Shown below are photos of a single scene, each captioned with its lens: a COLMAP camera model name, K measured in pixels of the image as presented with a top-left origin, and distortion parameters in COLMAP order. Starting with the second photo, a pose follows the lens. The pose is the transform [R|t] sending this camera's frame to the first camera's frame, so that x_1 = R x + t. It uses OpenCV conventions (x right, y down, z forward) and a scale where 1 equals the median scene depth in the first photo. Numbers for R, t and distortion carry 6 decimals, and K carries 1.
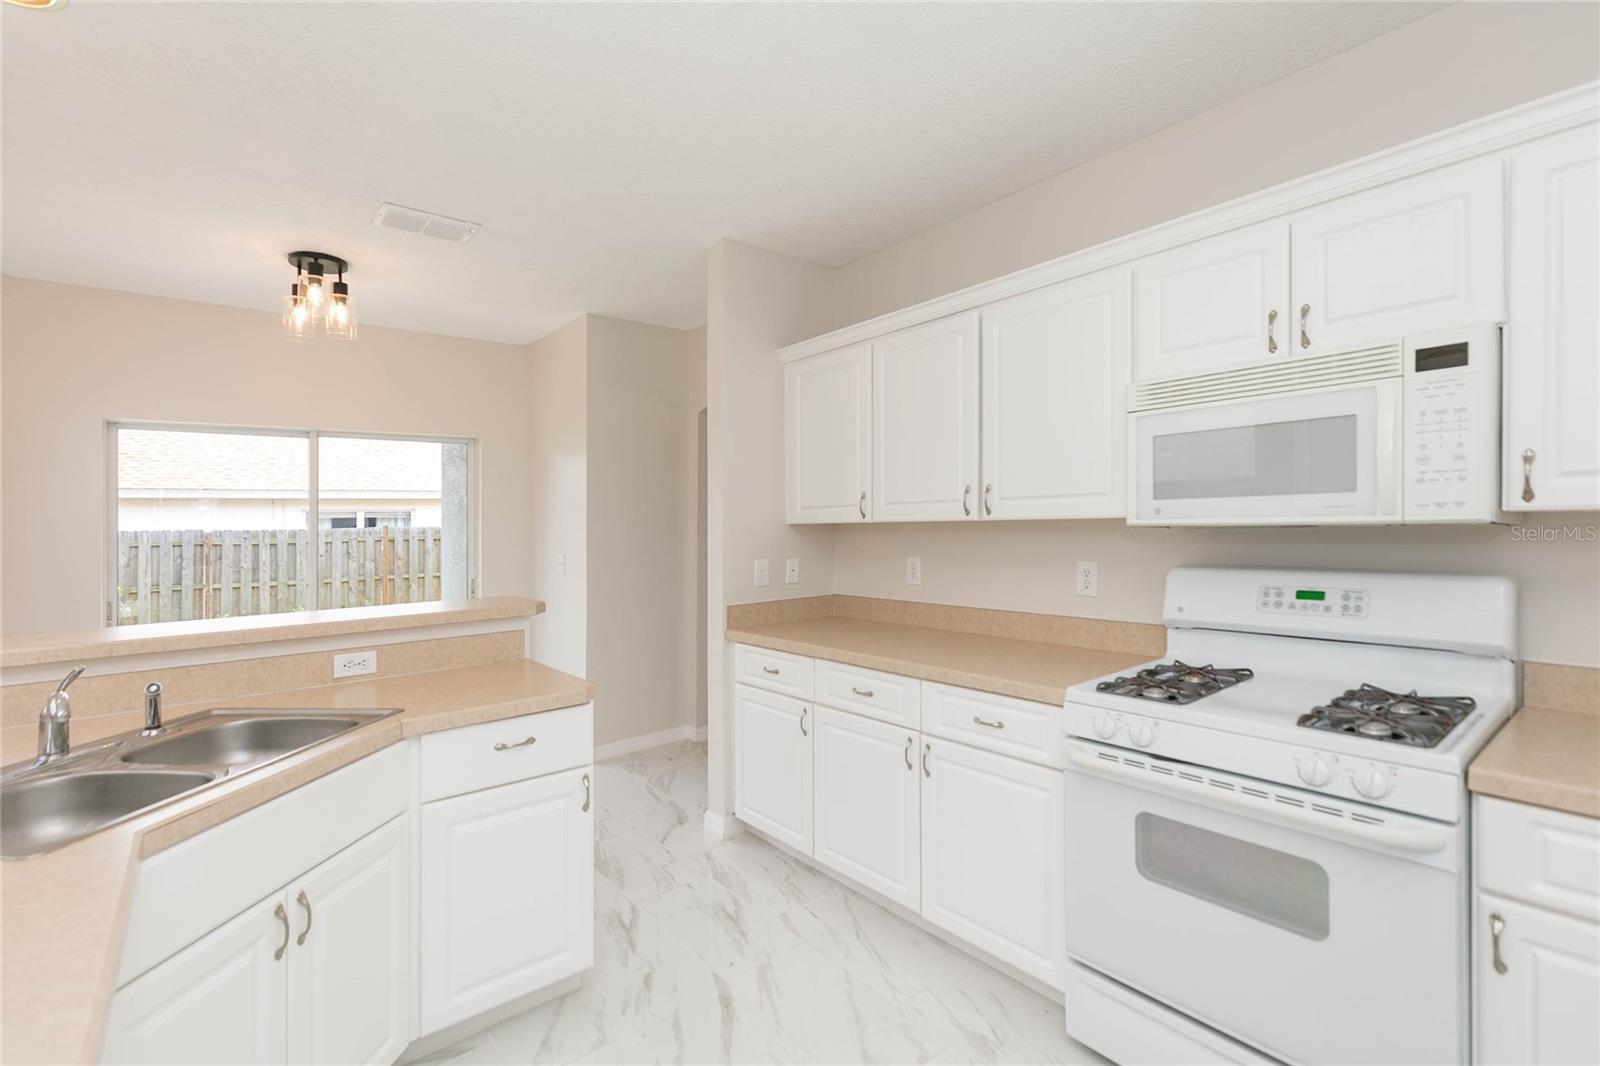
lens RADIAL K [[724.0, 0, 802.7], [0, 724.0, 518.8], [0, 0, 1]] dist [0.006514, -0.002448]
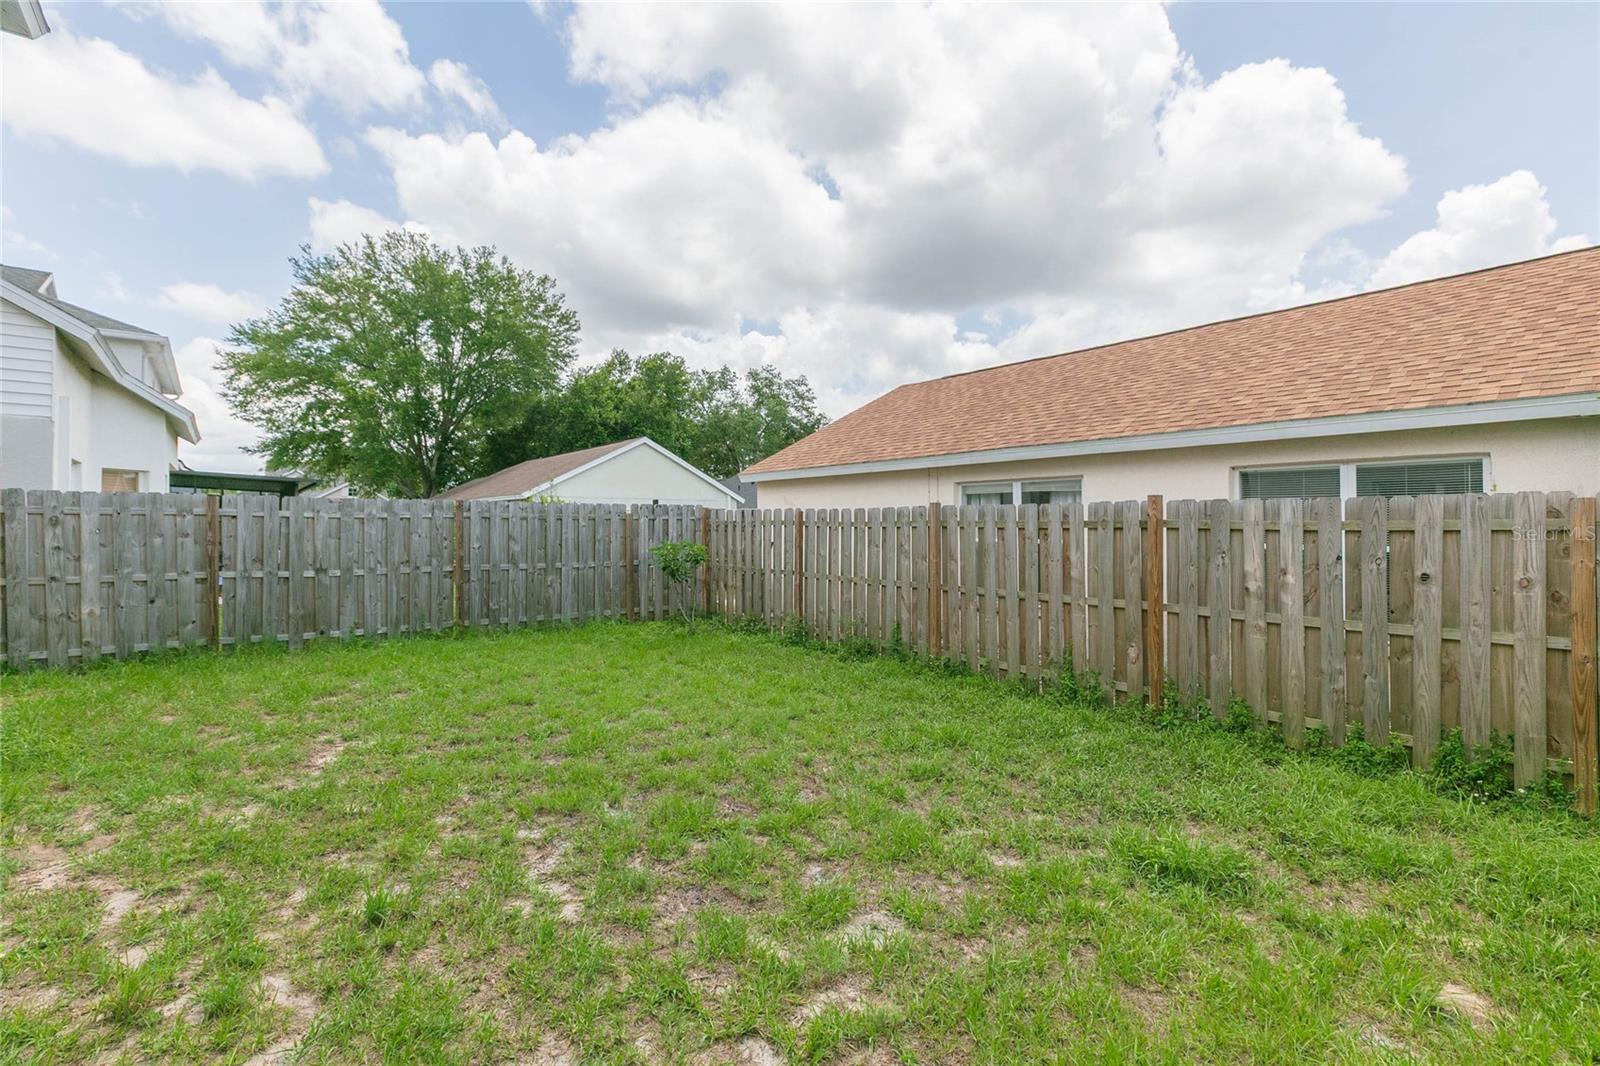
lens RADIAL K [[724.0, 0, 812.4], [0, 724.0, 522.4], [0, 0, 1]] dist [0.006514, -0.002448]
pose [[-0.003065, 0.021451, -0.999765, 0.227147], [0.007273, 0.999744, 0.021428, 0.061041], [0.999969, -0.007205, -0.003220, 4.626027]]
